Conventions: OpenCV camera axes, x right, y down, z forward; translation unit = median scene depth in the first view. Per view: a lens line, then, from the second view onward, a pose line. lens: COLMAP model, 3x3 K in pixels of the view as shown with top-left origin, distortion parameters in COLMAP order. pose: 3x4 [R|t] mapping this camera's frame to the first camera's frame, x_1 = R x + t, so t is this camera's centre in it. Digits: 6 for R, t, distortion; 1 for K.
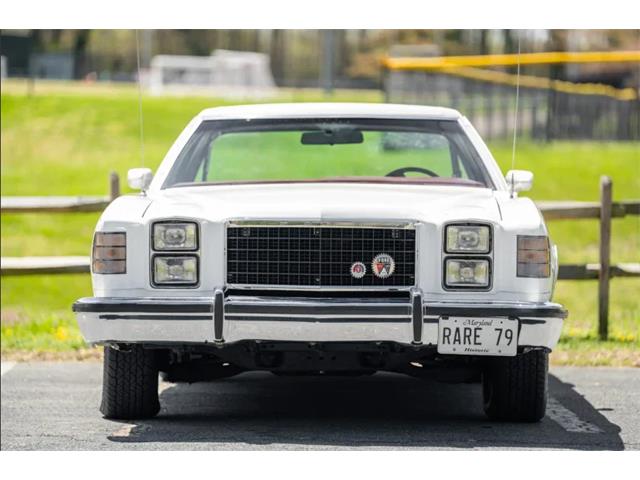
lens RADIAL K [[809.2, 0, 315.9], [0, 809.2, 245.2], [0, 0, 1]] dist [-0.000146, 0.000000]
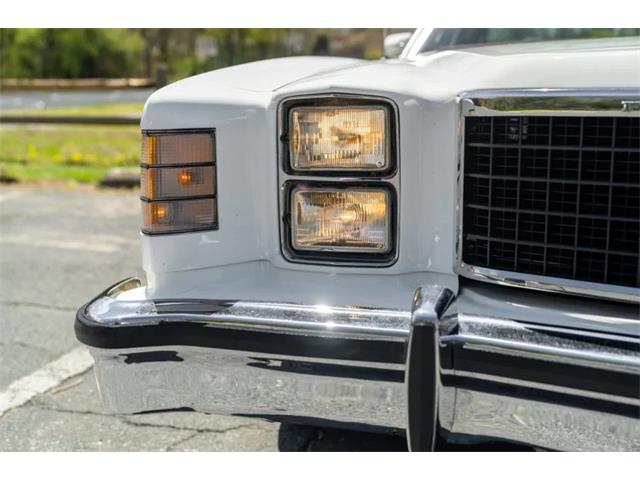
lens RADIAL K [[809.2, 0, 318.0], [0, 809.2, 245.8], [0, 0, 1]] dist [-0.000146, 0.000000]
pose [[0.938186, 0.054882, -0.341754, -0.043176], [0.000511, 0.987129, 0.159926, -0.022906], [0.346132, -0.150215, 0.926082, 0.627632]]
